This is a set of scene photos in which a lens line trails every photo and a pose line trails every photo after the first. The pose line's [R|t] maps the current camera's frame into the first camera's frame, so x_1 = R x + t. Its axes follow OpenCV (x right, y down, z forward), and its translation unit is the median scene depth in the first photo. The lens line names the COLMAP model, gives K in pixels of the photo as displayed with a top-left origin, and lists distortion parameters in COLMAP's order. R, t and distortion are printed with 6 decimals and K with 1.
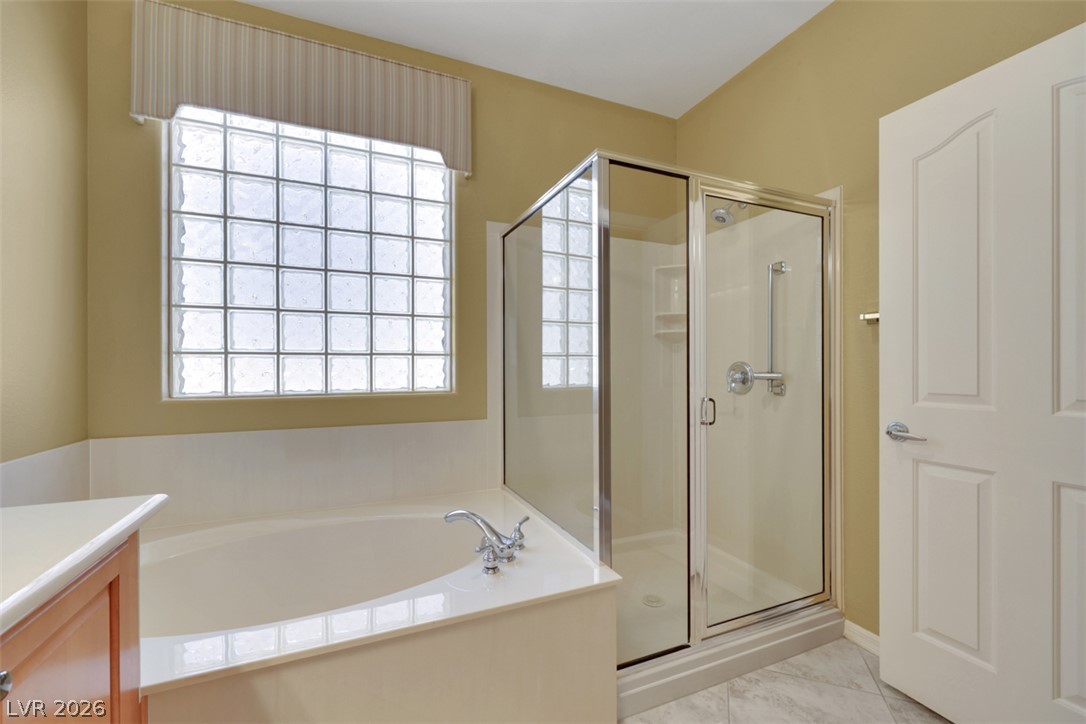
lens RADIAL K [[456.1, 0, 545.5], [0, 456.1, 363.5], [0, 0, 1]] dist [0.000556, 0.000118]
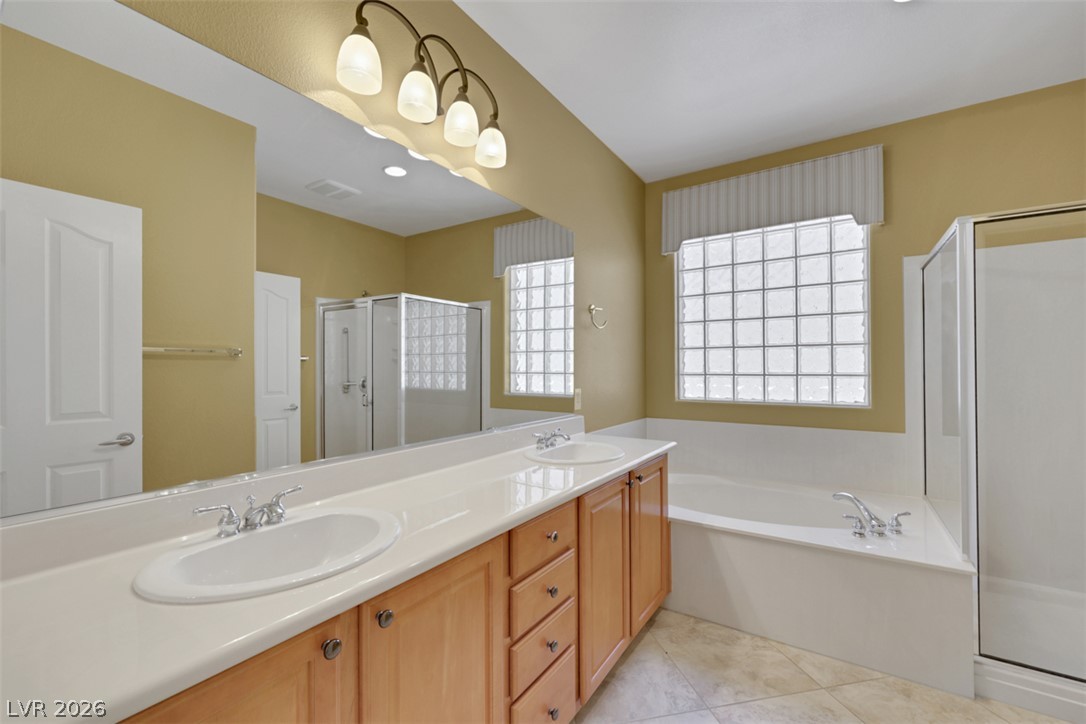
lens RADIAL K [[456.1, 0, 545.5], [0, 456.1, 363.5], [0, 0, 1]] dist [0.000556, 0.000118]
pose [[0.558312, -0.007620, -0.829596, 0.375905], [0.001868, 0.999967, -0.007927, -0.052439], [0.829629, 0.002876, 0.558307, -0.440232]]
